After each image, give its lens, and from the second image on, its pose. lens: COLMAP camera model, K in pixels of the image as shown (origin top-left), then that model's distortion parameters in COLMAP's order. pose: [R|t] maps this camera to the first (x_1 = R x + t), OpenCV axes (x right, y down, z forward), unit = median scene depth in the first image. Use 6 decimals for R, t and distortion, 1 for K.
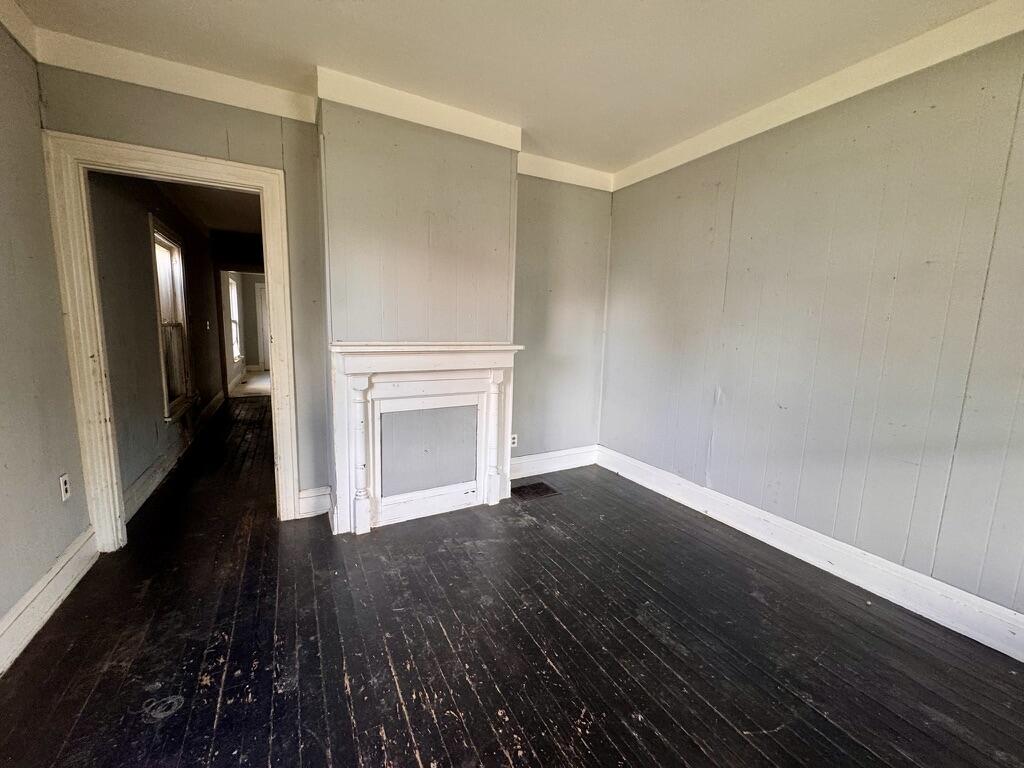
lens RADIAL K [[410.0, 0, 509.4], [0, 410.0, 384.7], [0, 0, 1]] dist [-0.003652, 0.000295]
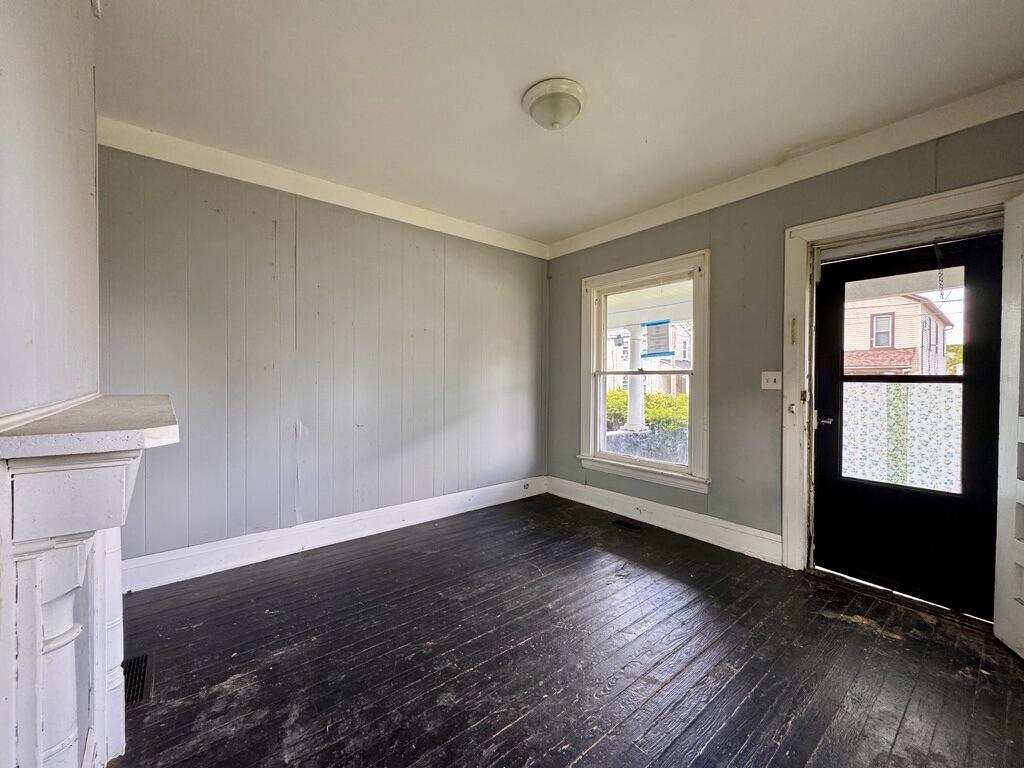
lens RADIAL K [[410.0, 0, 511.0], [0, 410.0, 381.3], [0, 0, 1]] dist [-0.003652, 0.000295]
pose [[-0.198756, -0.032730, 0.979502, -0.721555], [0.128435, 0.989953, 0.059141, -0.104850], [-0.971597, 0.137557, -0.192555, 0.803309]]
